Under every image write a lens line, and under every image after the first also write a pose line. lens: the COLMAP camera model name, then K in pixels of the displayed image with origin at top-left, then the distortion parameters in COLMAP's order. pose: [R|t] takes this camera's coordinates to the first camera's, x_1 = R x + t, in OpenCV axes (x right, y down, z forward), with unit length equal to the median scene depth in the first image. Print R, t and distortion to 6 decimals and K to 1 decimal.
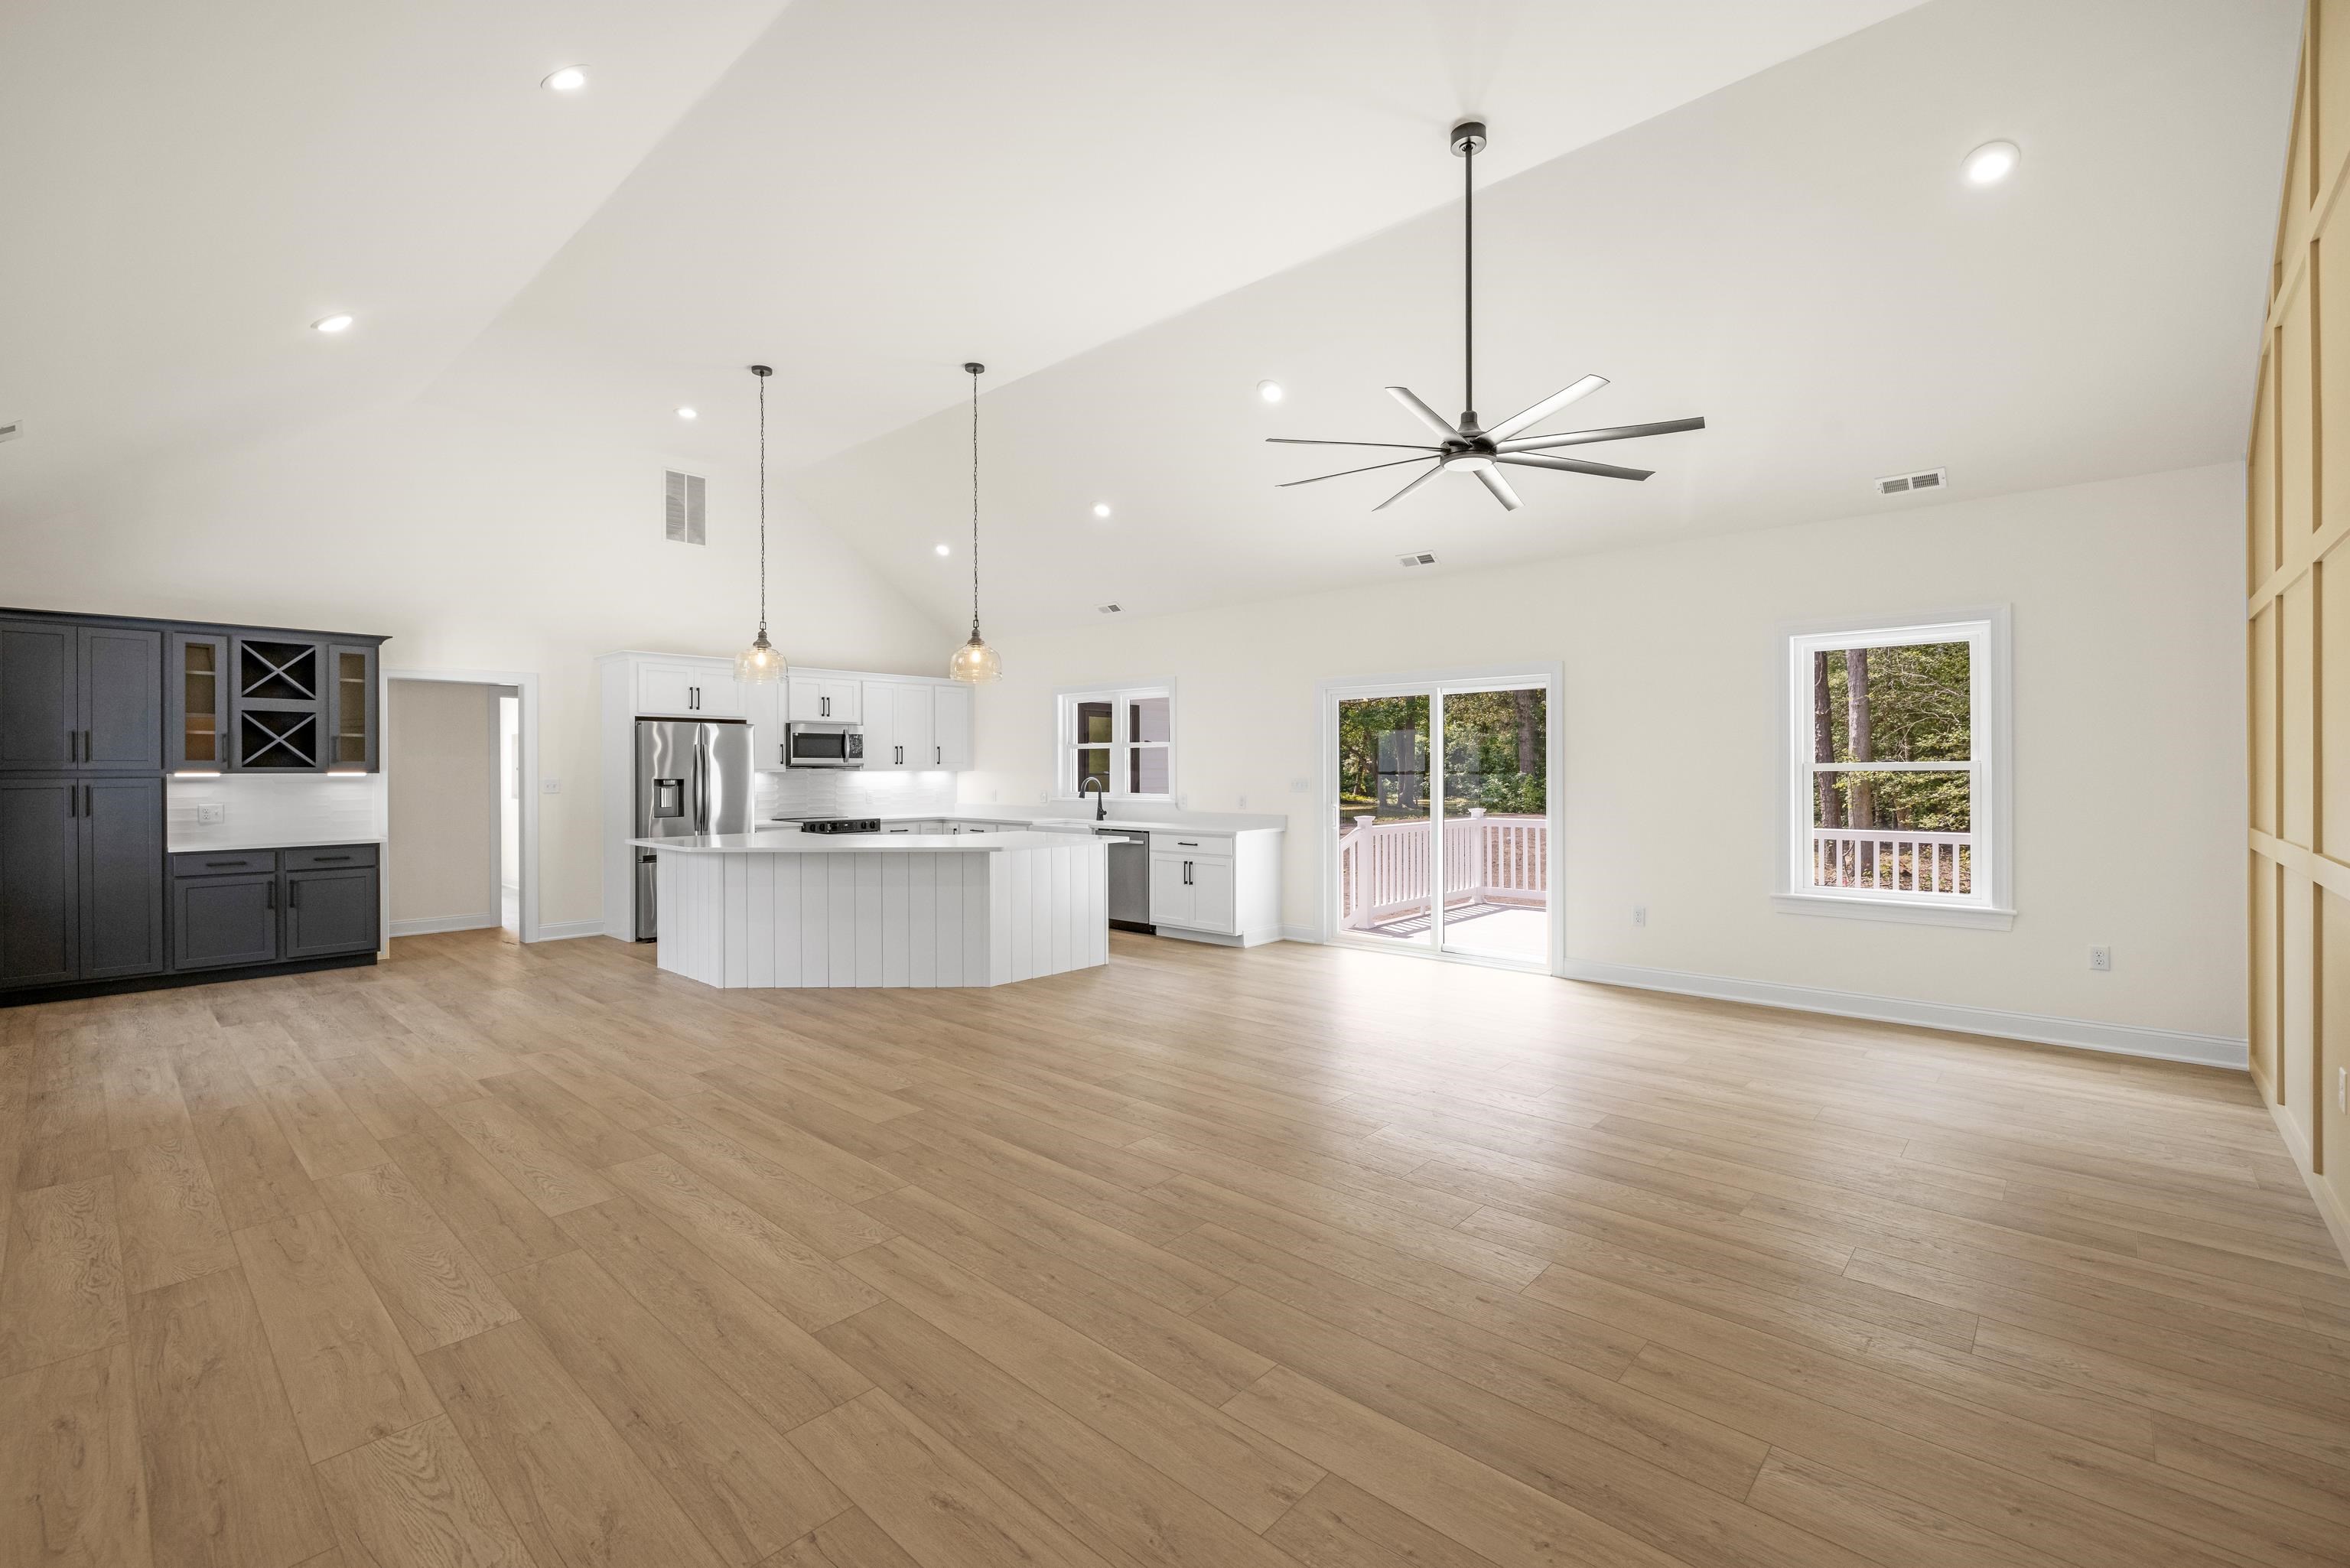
lens RADIAL K [[1022.6, 0, 1183.4], [0, 1022.6, 780.8], [0, 0, 1]] dist [0.001998, -0.000142]
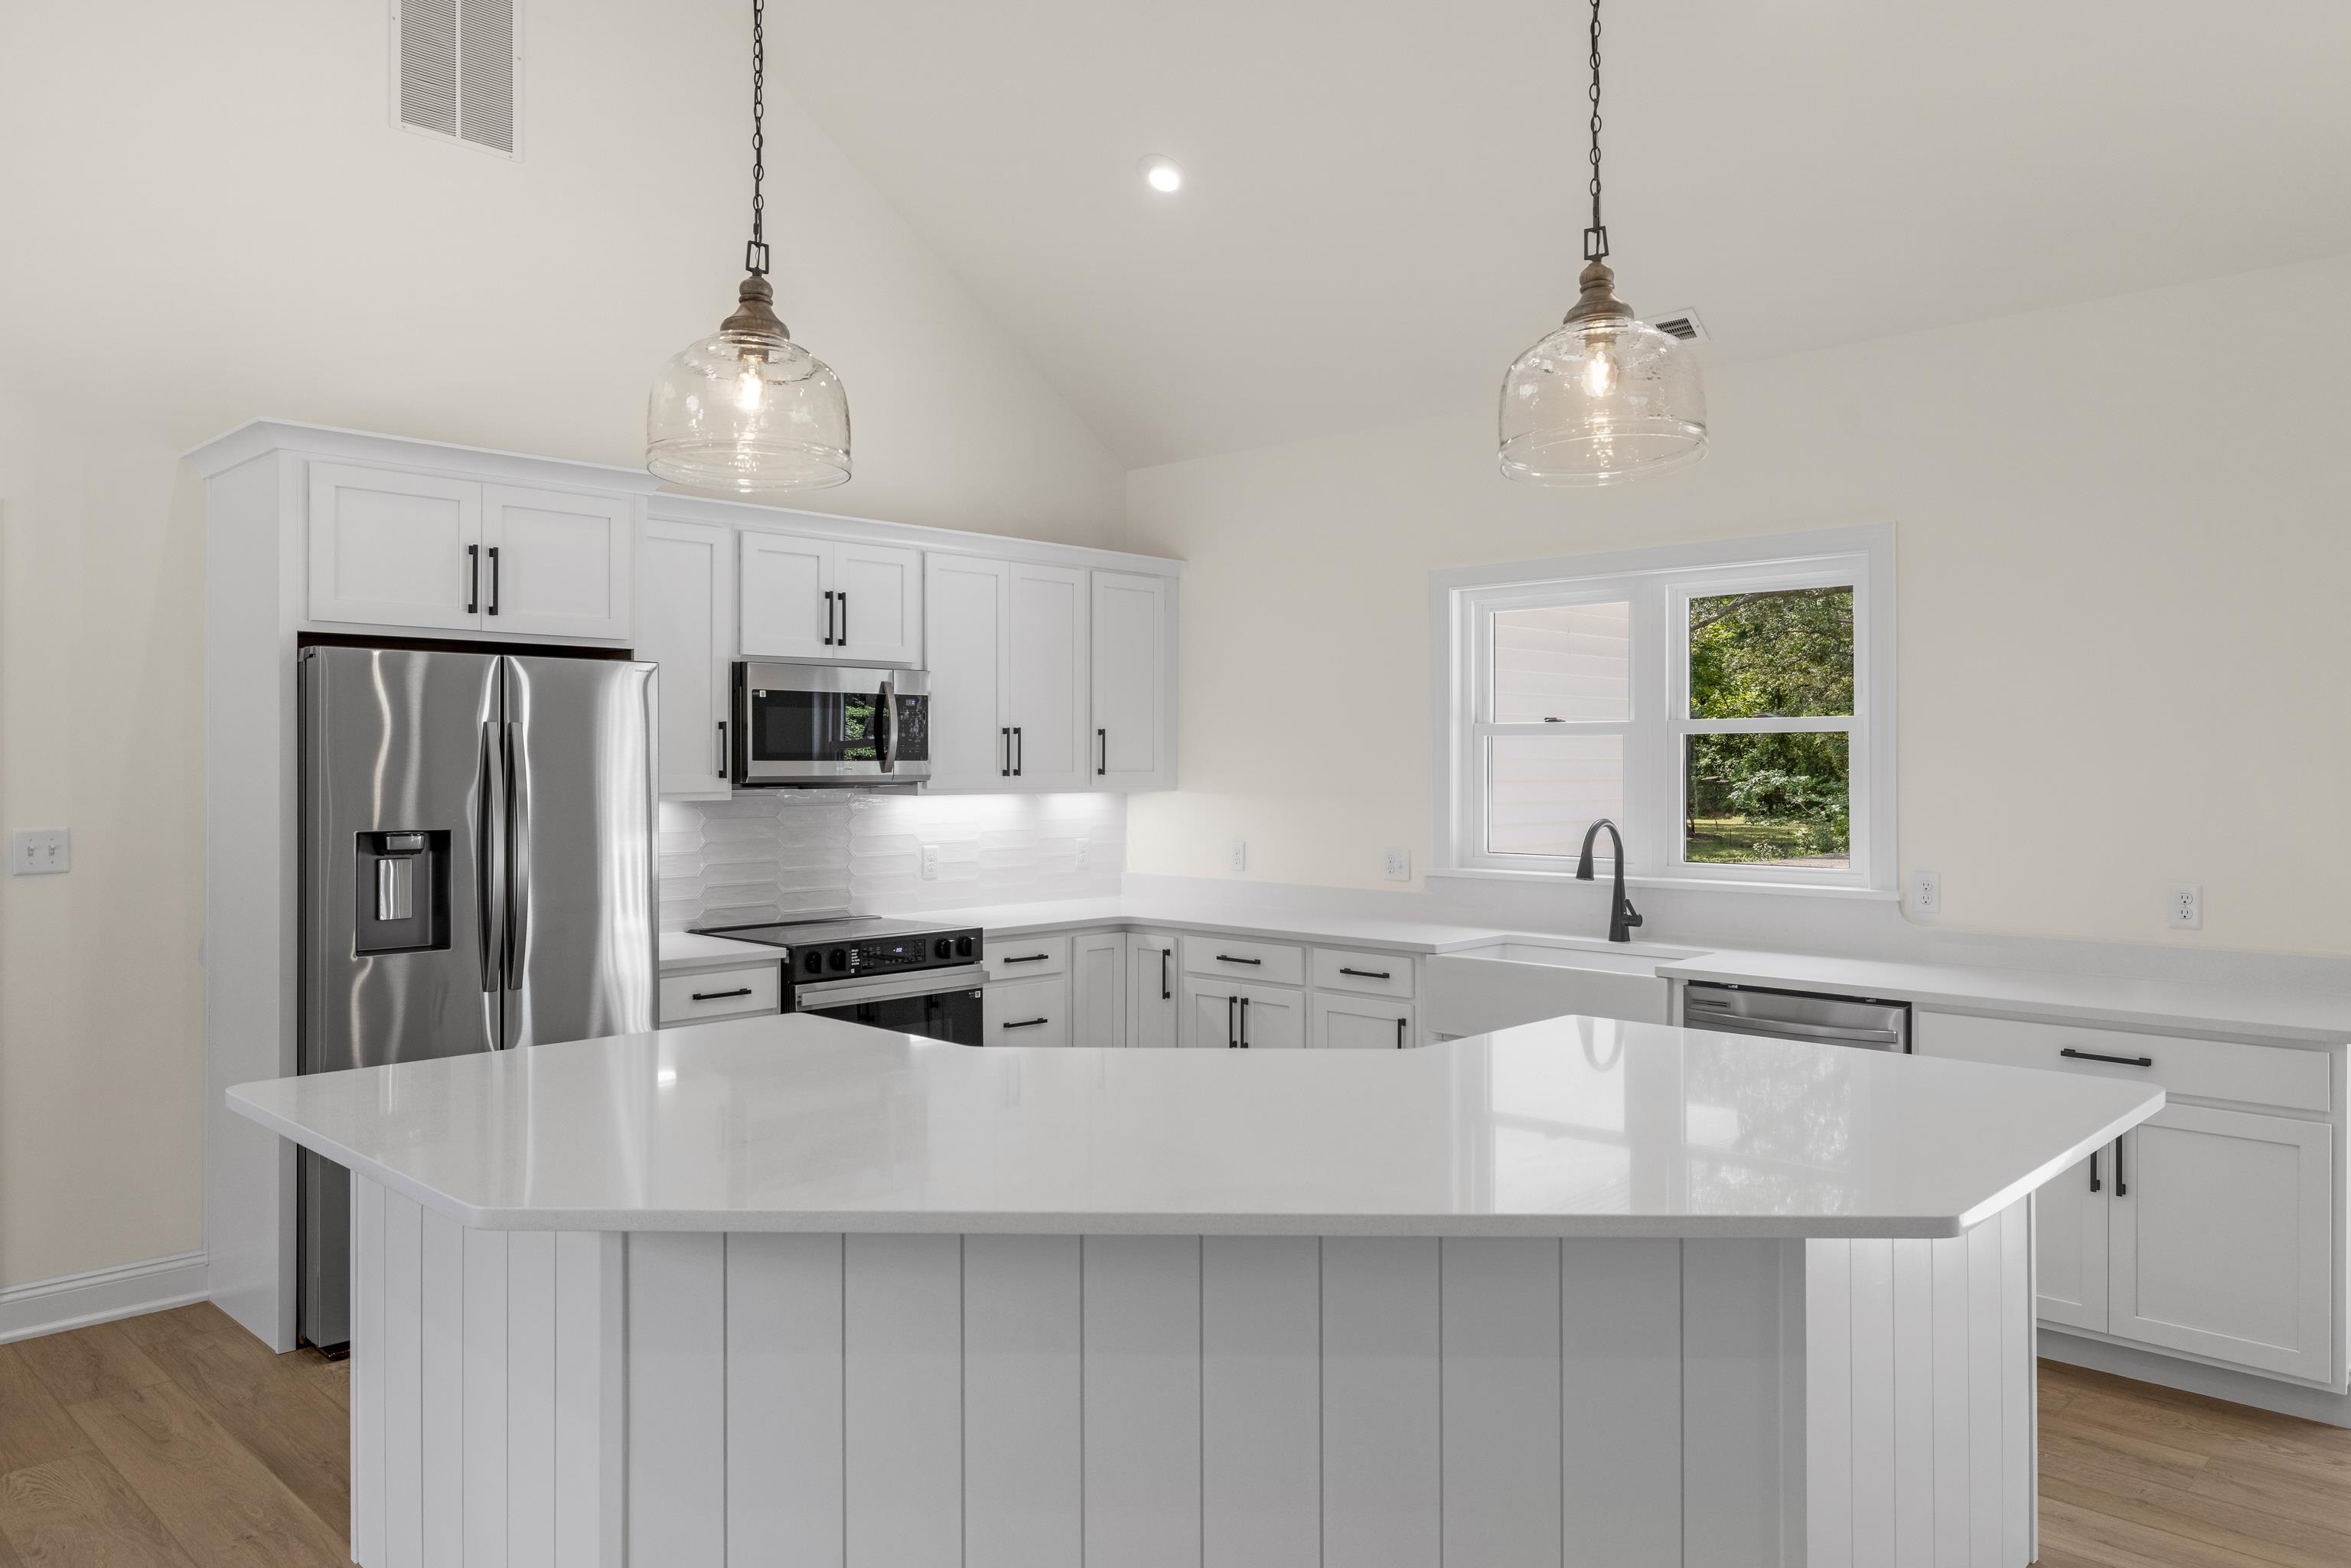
lens RADIAL K [[1607.4, 0, 1166.9], [0, 1607.4, 782.3], [0, 0, 1]] dist [-0.002094, -0.000260]
pose [[0.999483, 0.003316, -0.031990, -0.216441], [-0.003313, 0.999995, 0.000142, -0.015095], [0.031990, -0.000036, 0.999488, 0.440435]]
